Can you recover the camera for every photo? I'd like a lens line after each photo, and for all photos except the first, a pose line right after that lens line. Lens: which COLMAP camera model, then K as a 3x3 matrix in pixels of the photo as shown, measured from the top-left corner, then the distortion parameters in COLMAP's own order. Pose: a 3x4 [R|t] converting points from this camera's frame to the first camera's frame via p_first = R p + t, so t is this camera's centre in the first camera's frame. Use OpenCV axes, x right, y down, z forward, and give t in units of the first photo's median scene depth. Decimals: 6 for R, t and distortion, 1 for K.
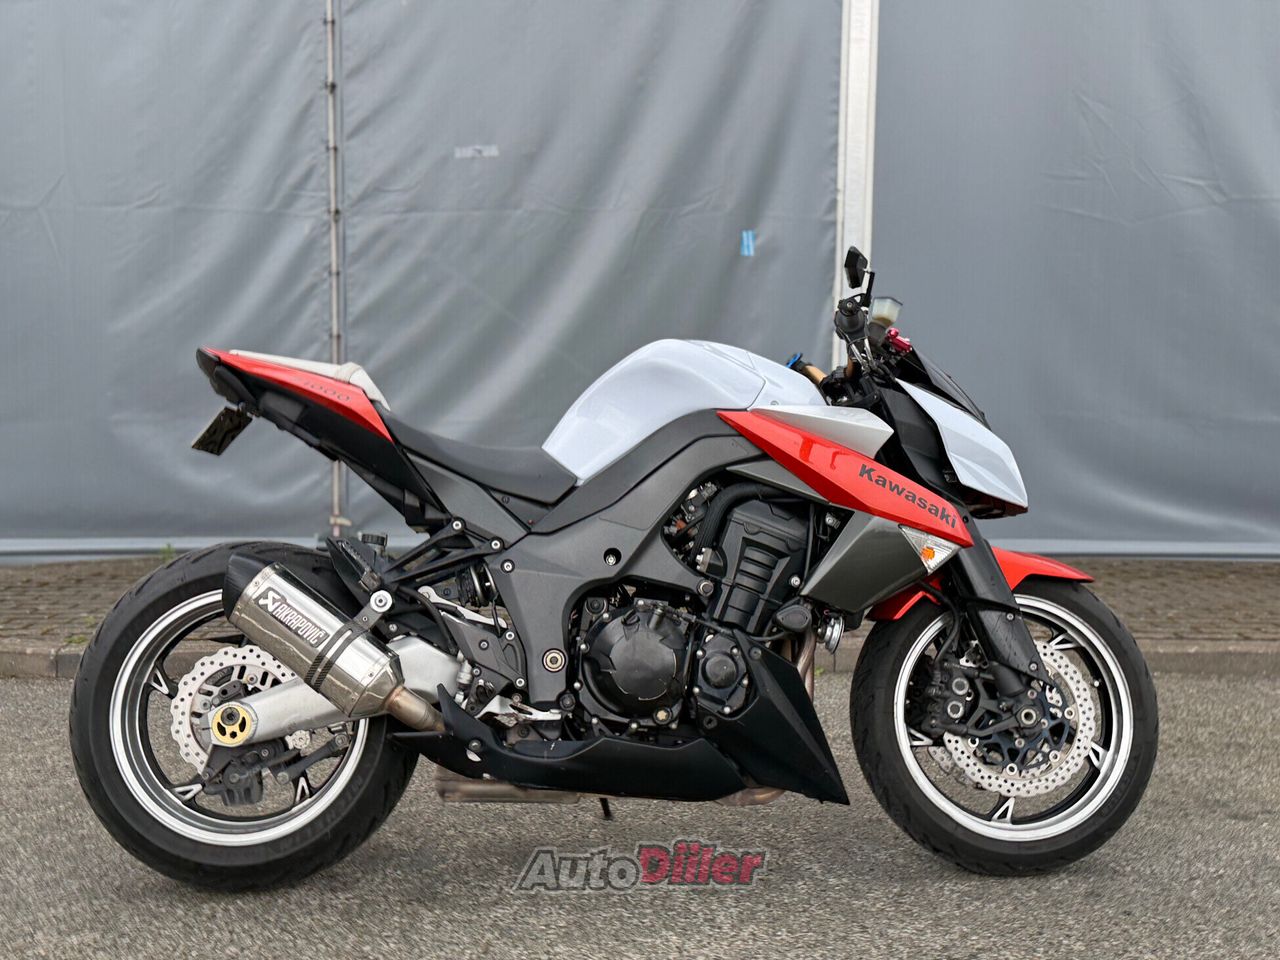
lens RADIAL K [[1454.6, 0, 629.7], [0, 1454.6, 479.8], [0, 0, 1]] dist [0.263291, -0.625234]
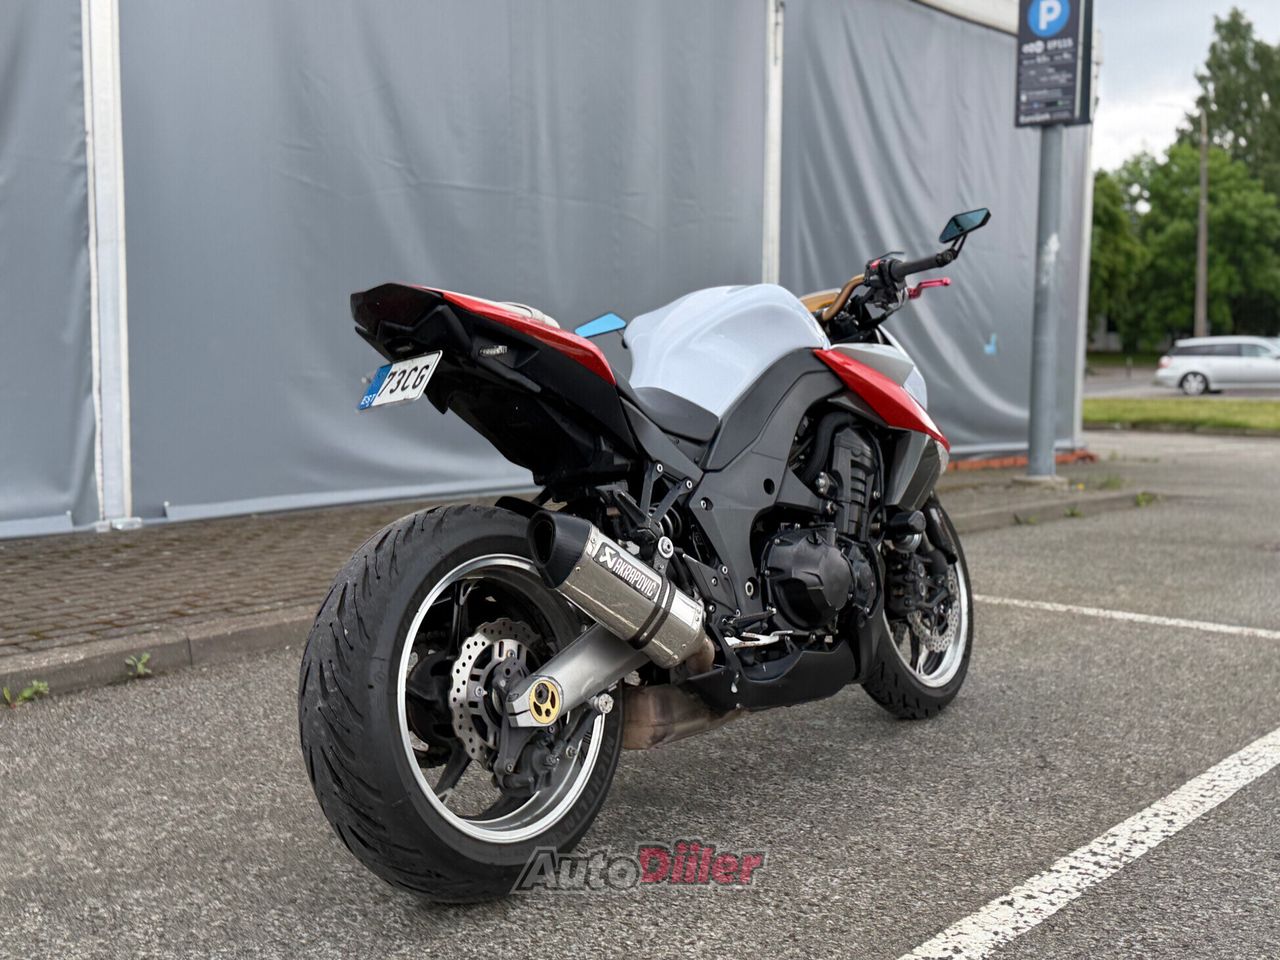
lens RADIAL K [[1454.6, 0, 629.7], [0, 1454.6, 479.8], [0, 0, 1]] dist [0.263291, -0.625234]
pose [[0.673643, -0.074326, 0.735310, -0.860879], [0.061997, 0.997106, 0.043992, -0.005923], [-0.736452, 0.015953, 0.676302, 0.348220]]
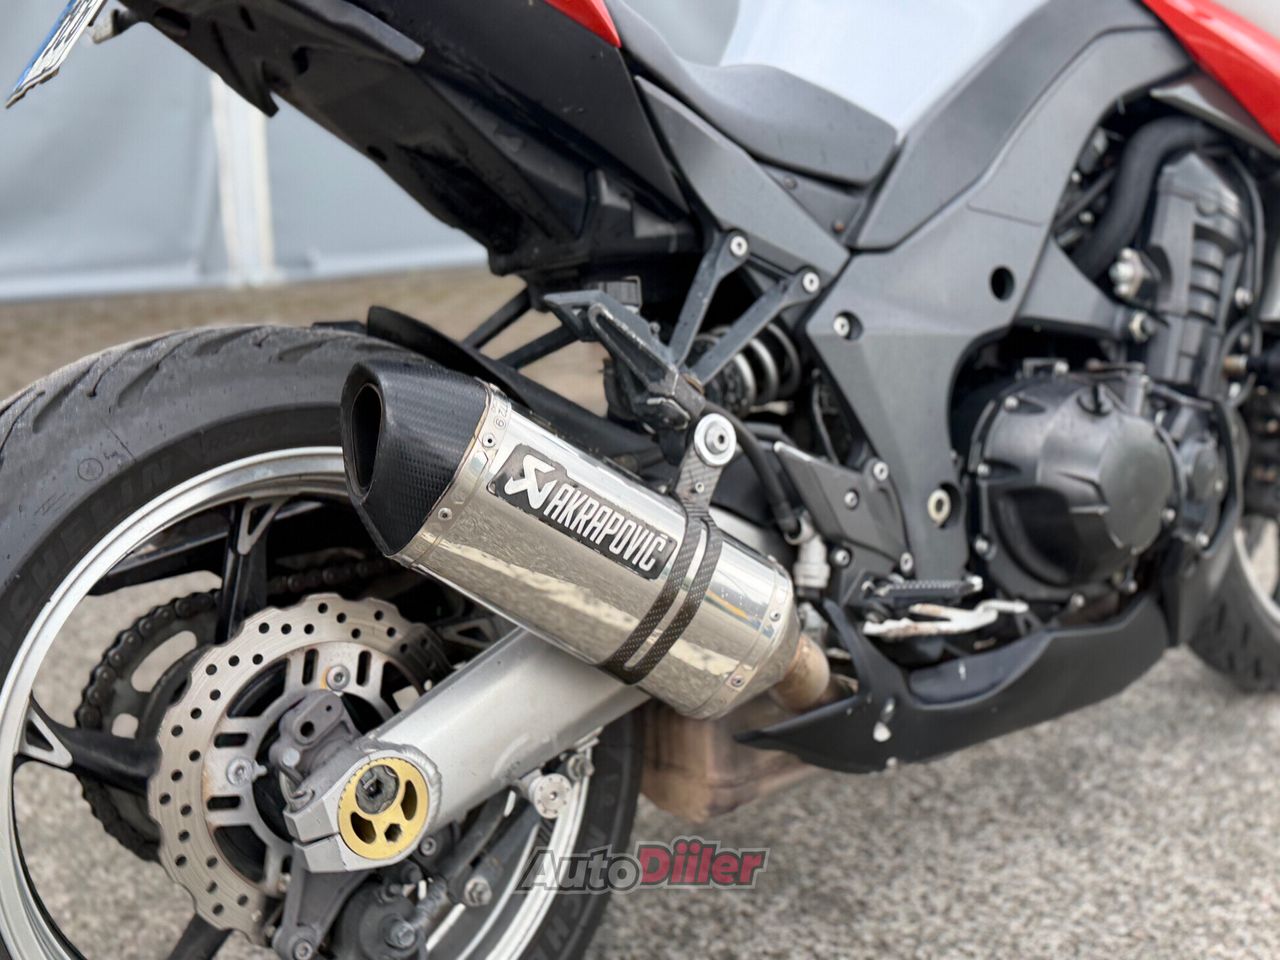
lens RADIAL K [[1454.6, 0, 629.7], [0, 1454.6, 479.8], [0, 0, 1]] dist [0.263291, -0.625234]
pose [[0.808082, -0.163806, 0.565836, -0.410279], [0.054569, 0.977245, 0.204976, 0.007122], [-0.586537, -0.134760, 0.798633, 0.655002]]
